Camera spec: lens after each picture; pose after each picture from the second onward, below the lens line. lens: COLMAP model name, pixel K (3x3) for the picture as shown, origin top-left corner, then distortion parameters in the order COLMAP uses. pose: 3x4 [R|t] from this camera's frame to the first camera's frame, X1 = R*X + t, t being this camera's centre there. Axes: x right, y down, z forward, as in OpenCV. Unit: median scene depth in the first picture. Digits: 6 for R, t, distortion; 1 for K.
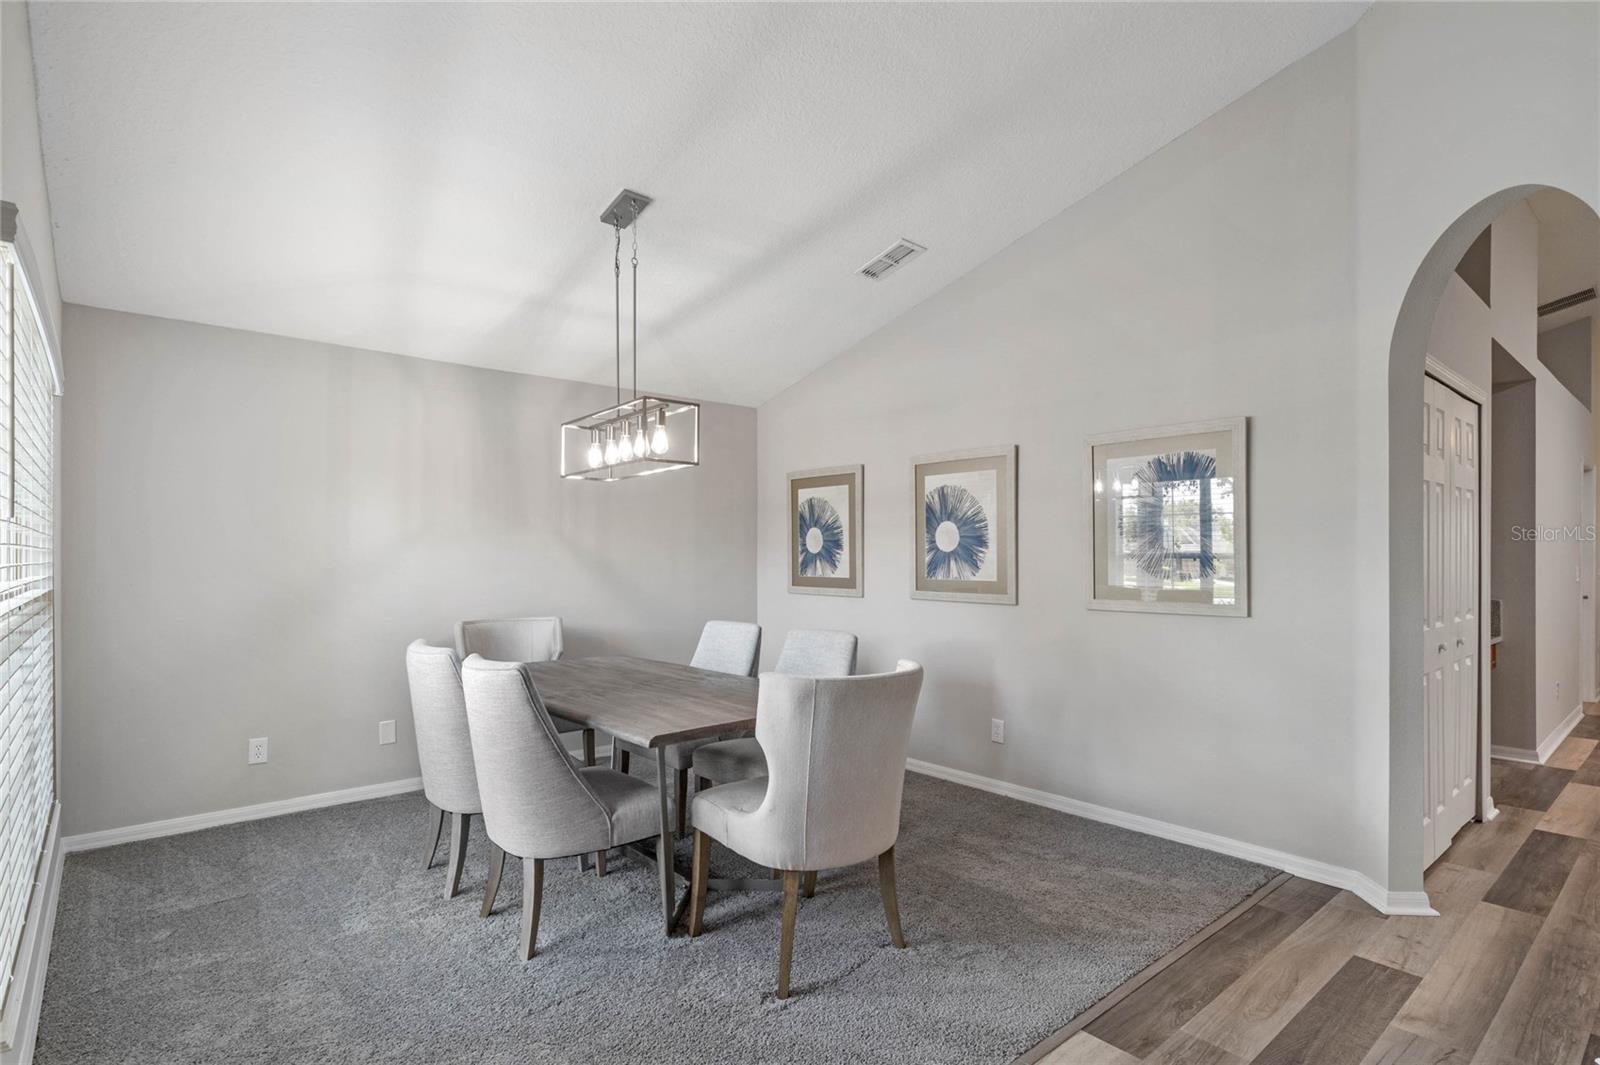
lens RADIAL K [[811.3, 0, 805.4], [0, 811.3, 546.4], [0, 0, 1]] dist [-0.009692, -0.000534]
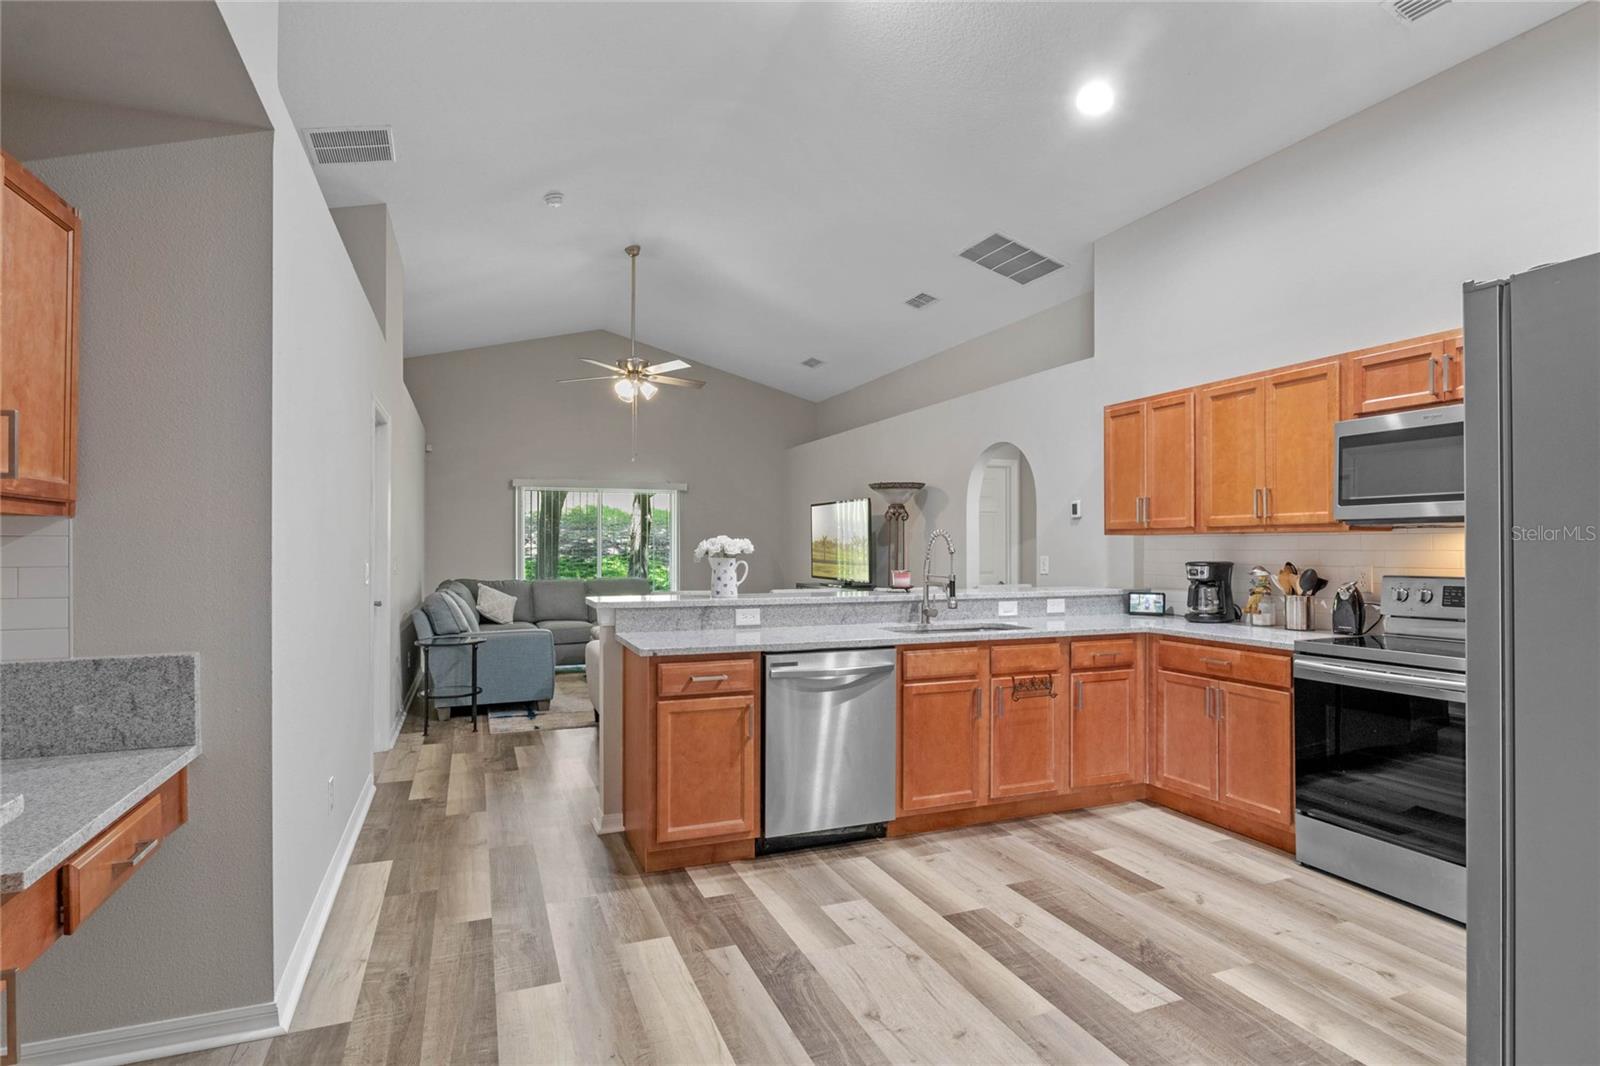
lens RADIAL K [[811.3, 0, 805.4], [0, 811.3, 546.9], [0, 0, 1]] dist [-0.009692, -0.000534]
pose [[0.315797, 0.000706, 0.948827, 0.542494], [-0.005569, 0.999984, 0.001110, 0.008263], [-0.948811, -0.005635, 0.315796, 0.547060]]
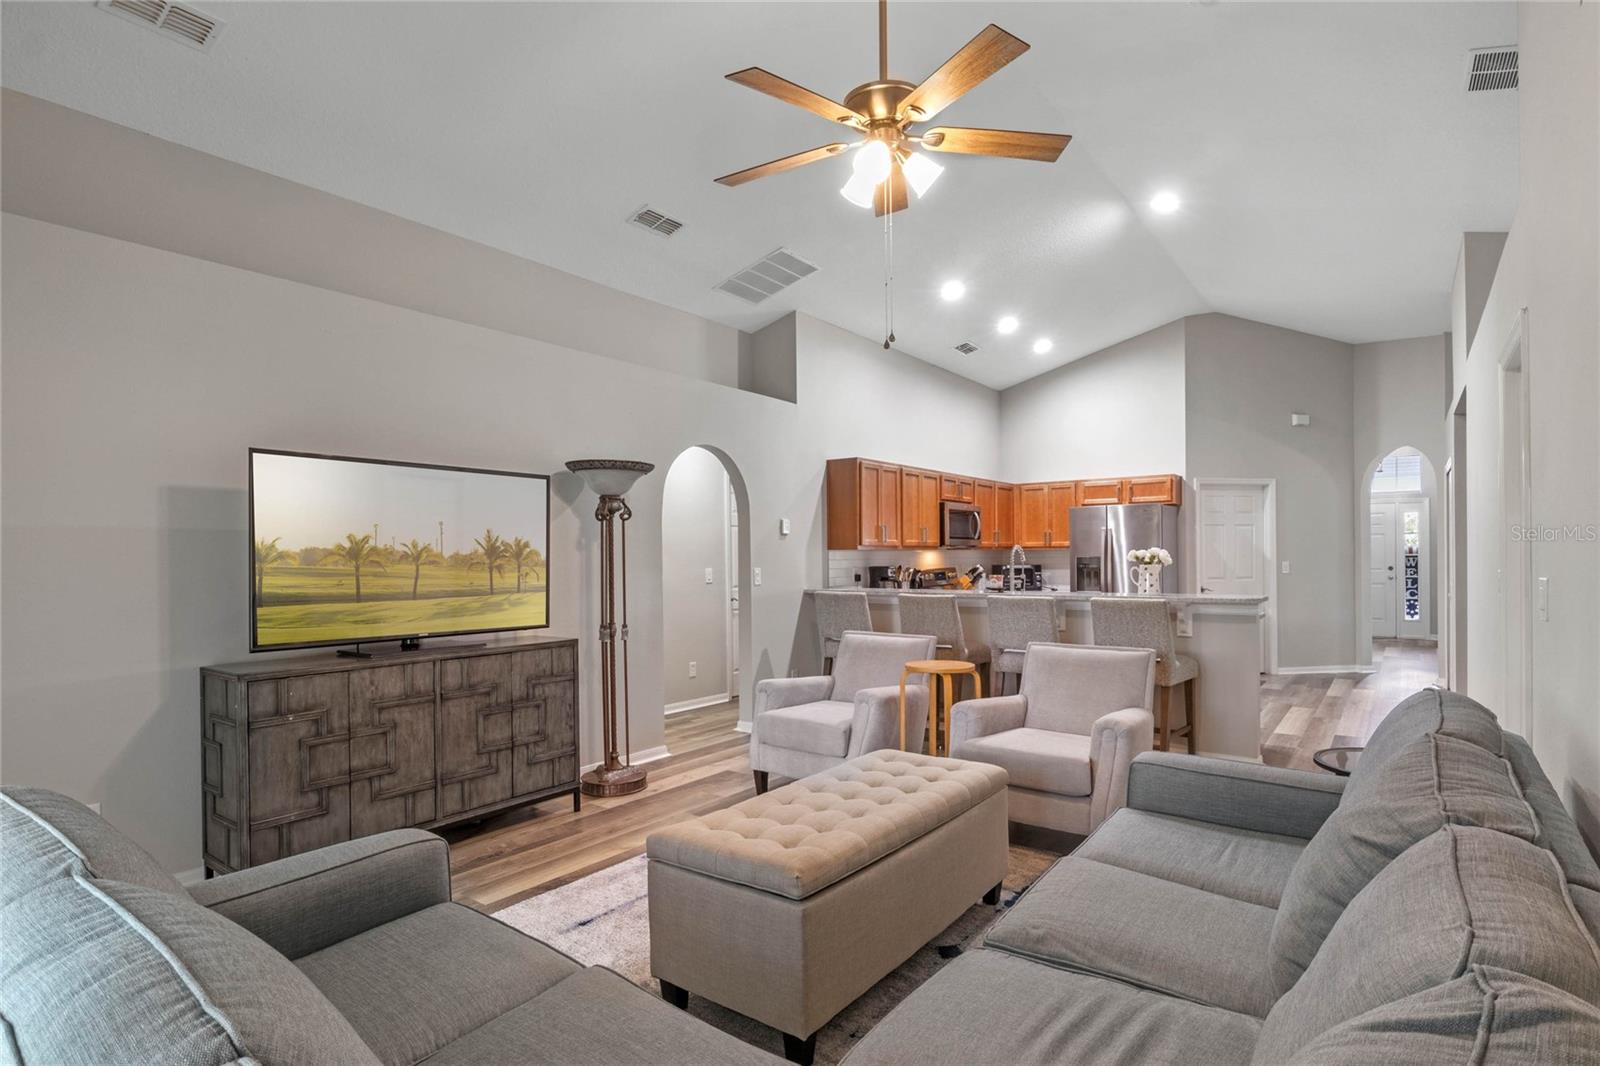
lens RADIAL K [[809.1, 0, 806.7], [0, 809.1, 555.2], [0, 0, 1]] dist [-0.004836, -0.000204]
pose [[-0.975154, 0.009848, -0.221311, 1.844408], [0.011355, 0.999920, -0.005540, 0.009013], [0.221239, -0.007915, -0.975188, 1.707889]]
